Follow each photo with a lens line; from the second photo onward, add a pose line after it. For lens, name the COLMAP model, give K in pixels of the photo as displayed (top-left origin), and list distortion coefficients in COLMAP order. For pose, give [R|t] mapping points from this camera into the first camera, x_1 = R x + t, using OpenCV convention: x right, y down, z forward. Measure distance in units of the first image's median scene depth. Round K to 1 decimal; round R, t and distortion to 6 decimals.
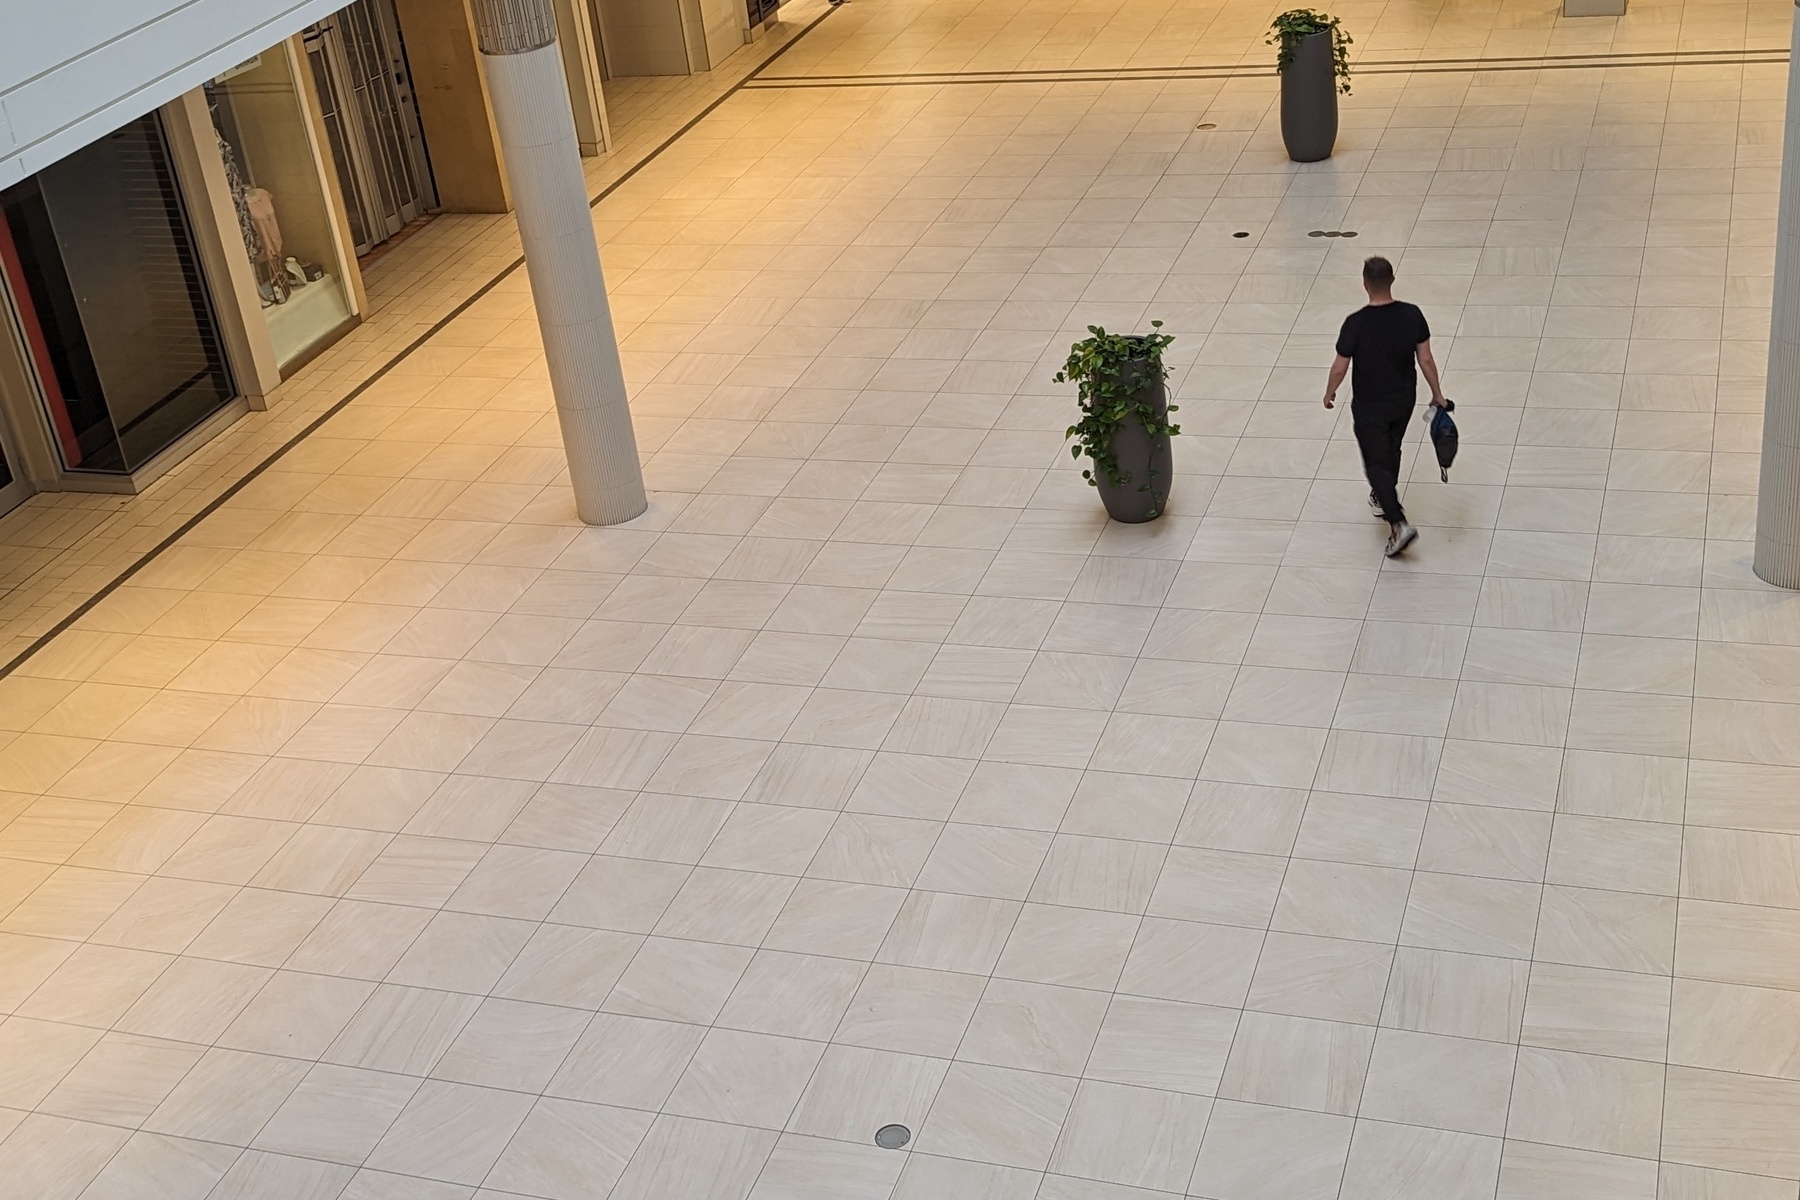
lens RADIAL K [[2277.9, 0, 864.6], [0, 2277.9, 591.1], [0, 0, 1]] dist [0.166738, -0.527484]
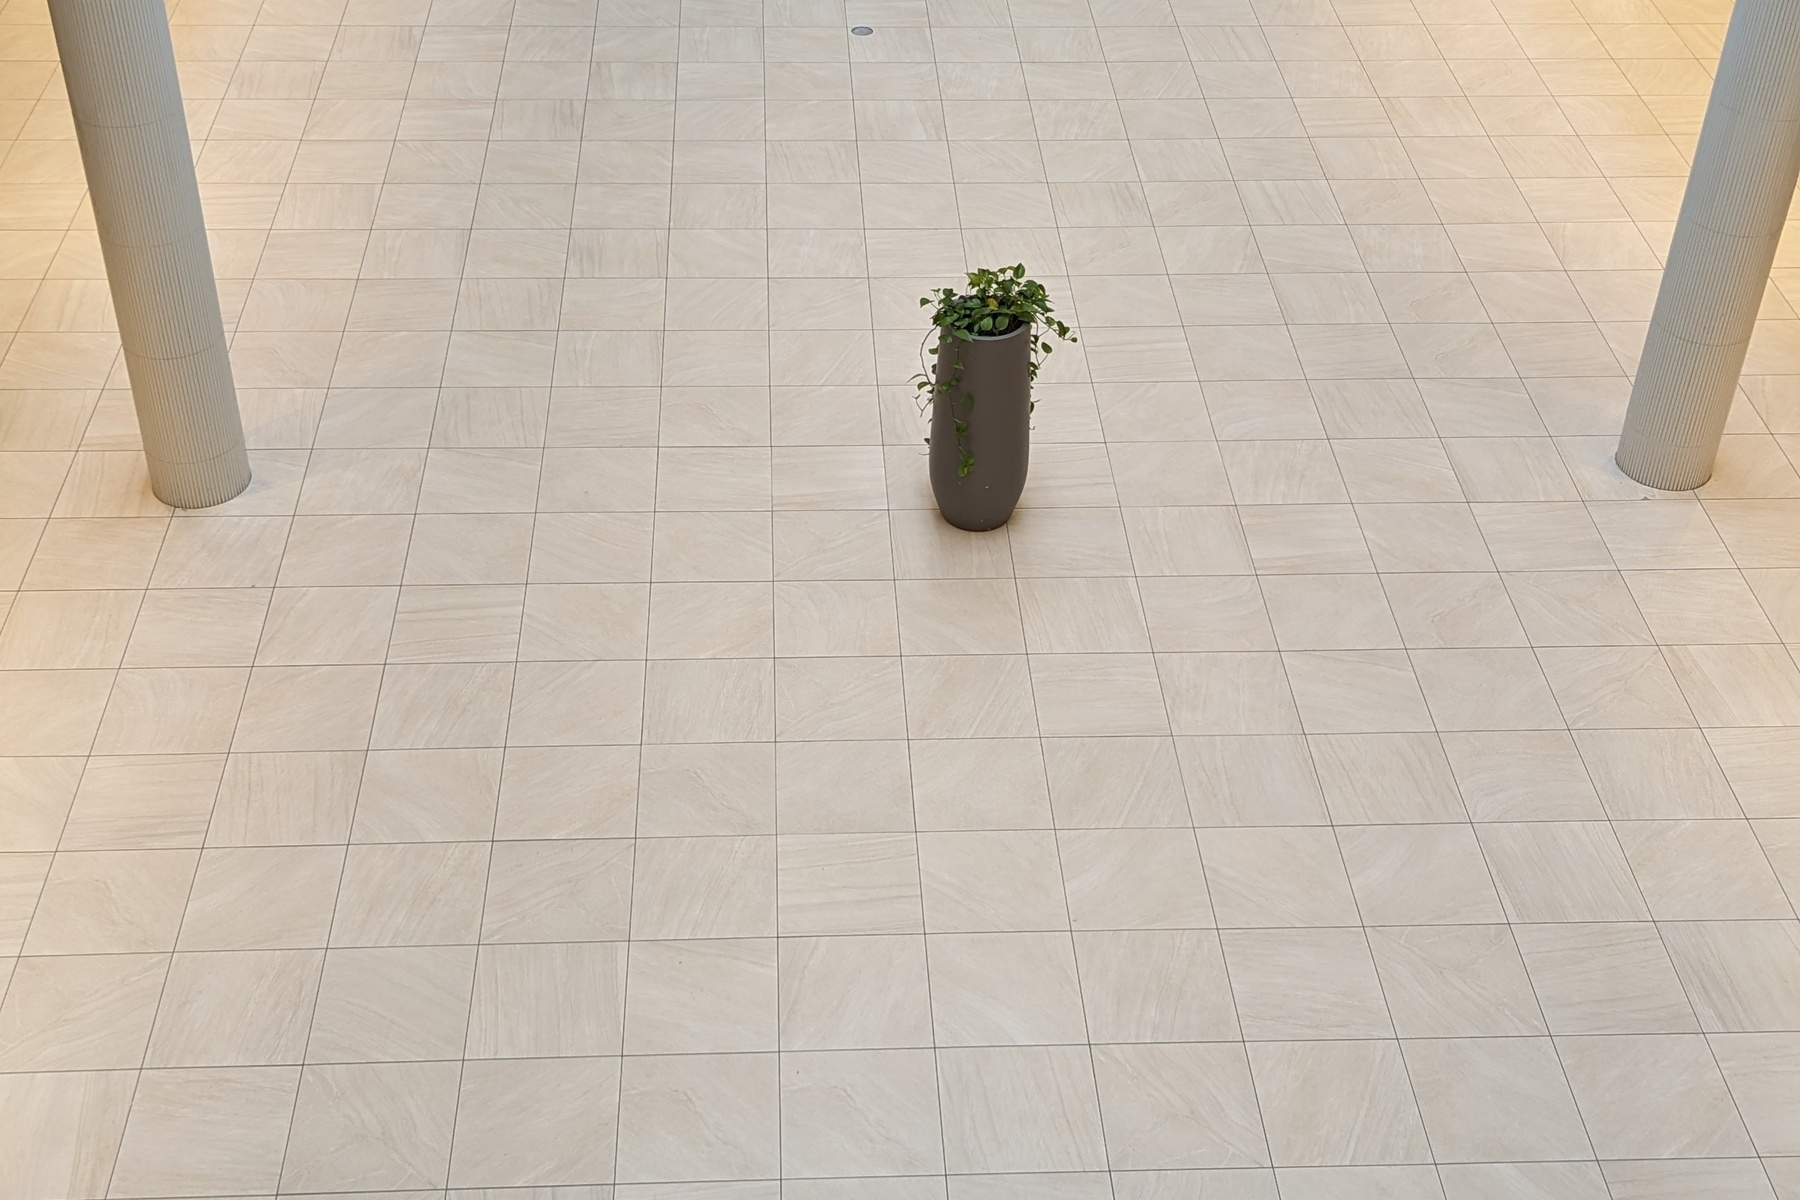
lens RADIAL K [[2277.9, 0, 864.6], [0, 2277.9, 591.1], [0, 0, 1]] dist [0.166738, -0.527484]
pose [[-0.923490, 0.304643, -0.233151, 0.359108], [-0.094814, 0.407652, 0.908201, -0.760400], [0.371722, 0.860821, -0.347578, 1.331924]]
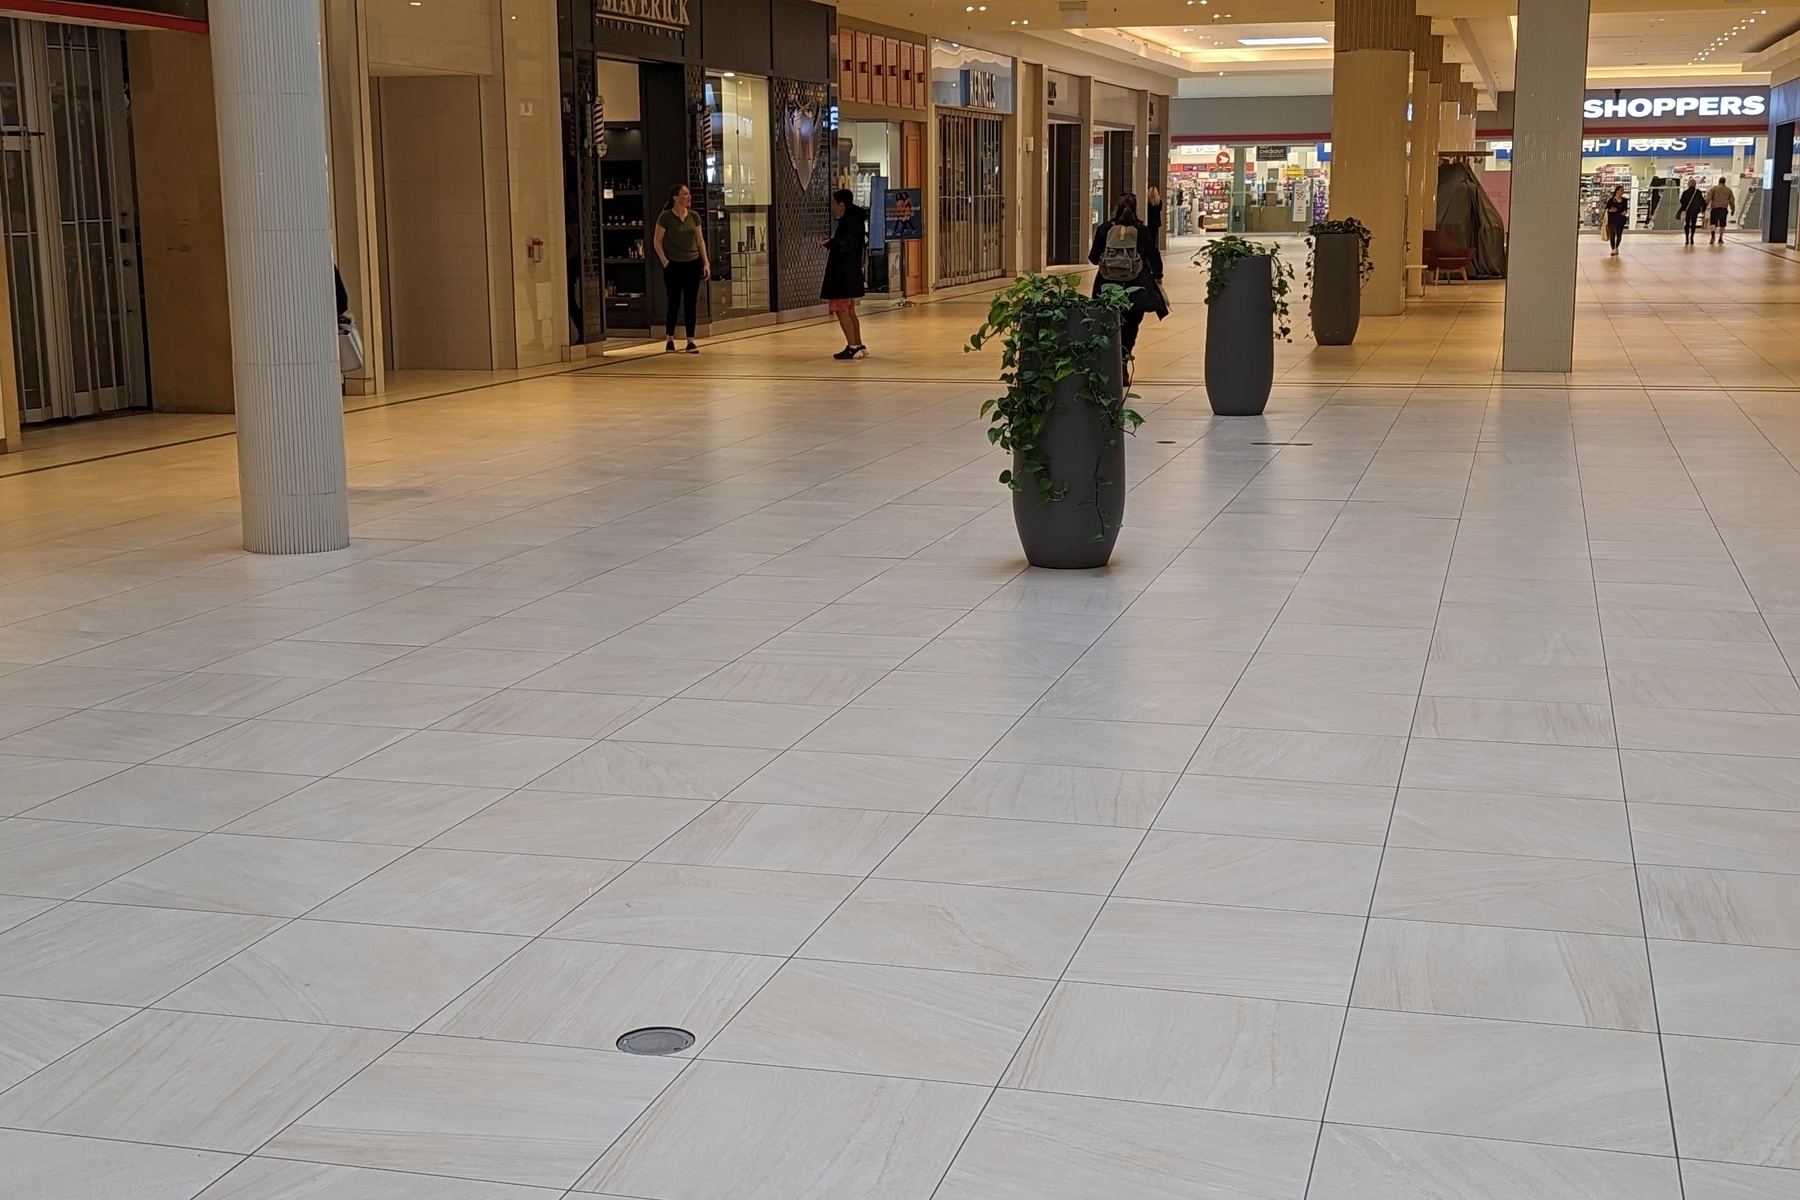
lens RADIAL K [[2286.9, 0, 900.0], [0, 2286.9, 600.0], [0, 0, 1]] dist [0.101860, -0.213587]
pose [[0.991022, 0.097440, 0.091544, 0.007006], [-0.063550, 0.945731, -0.318676, 0.206045], [-0.117628, 0.309998, 0.943433, 0.373145]]
